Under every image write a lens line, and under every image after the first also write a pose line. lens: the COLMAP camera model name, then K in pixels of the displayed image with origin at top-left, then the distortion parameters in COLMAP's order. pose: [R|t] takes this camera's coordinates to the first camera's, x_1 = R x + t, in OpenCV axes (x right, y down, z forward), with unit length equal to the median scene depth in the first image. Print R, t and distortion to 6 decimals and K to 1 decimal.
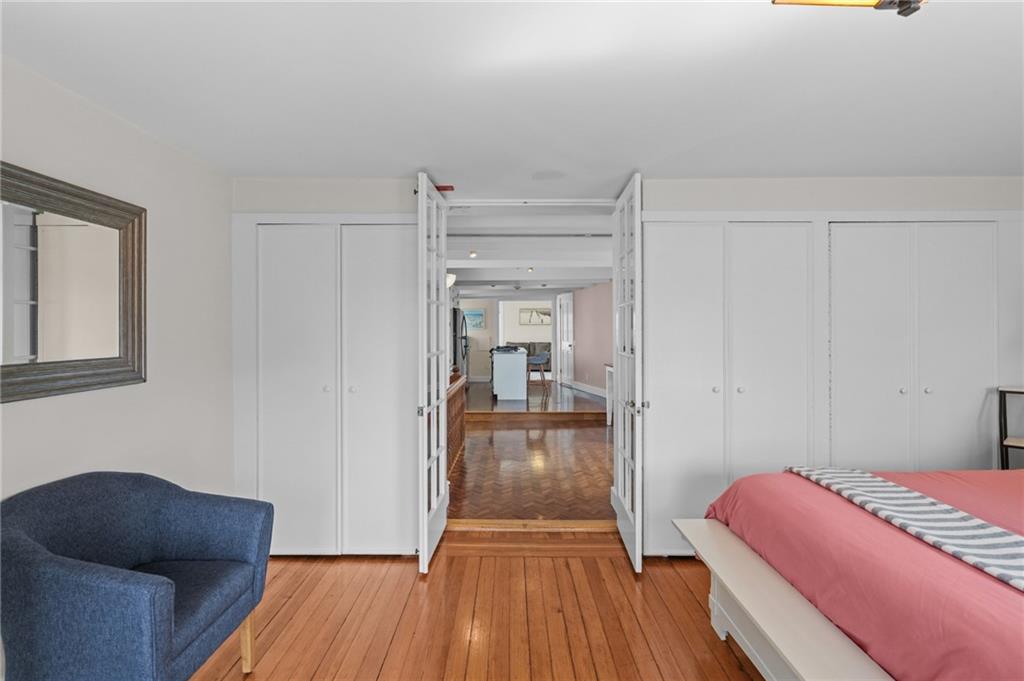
lens RADIAL K [[470.5, 0, 511.5], [0, 470.5, 327.4], [0, 0, 1]] dist [0.001254, 0.000124]
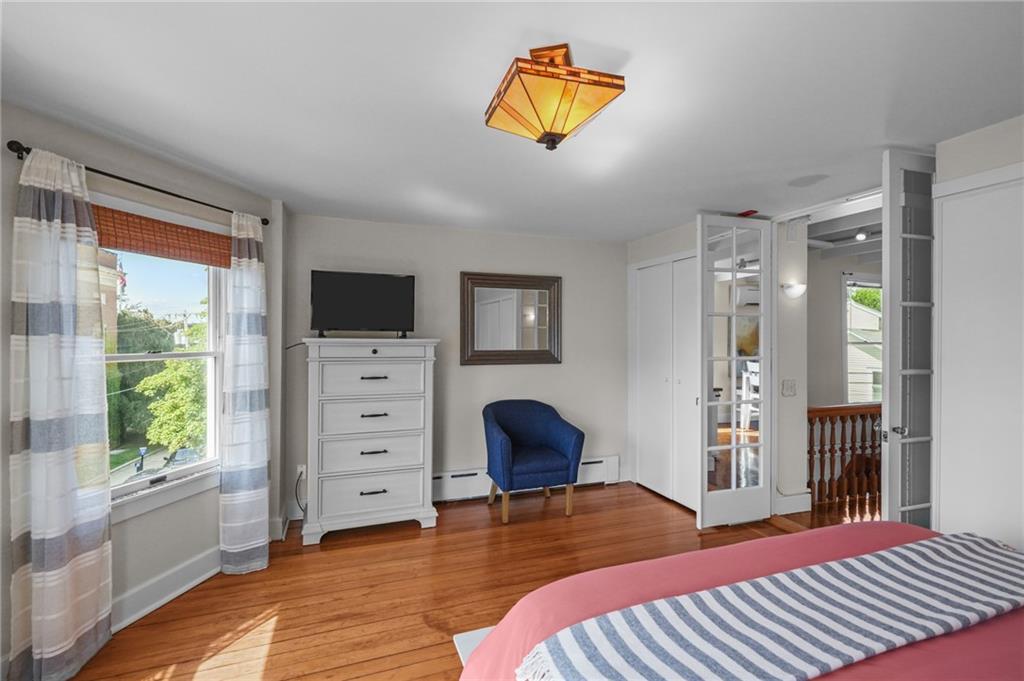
lens RADIAL K [[458.2, 0, 512.0], [0, 458.2, 340.5], [0, 0, 1]] dist [-0.050887, 0.030480]
pose [[0.371887, -0.009134, -0.928233, 0.783132], [-0.003485, 0.999931, -0.011236, 0.033878], [0.928271, 0.007413, 0.371830, 0.072198]]
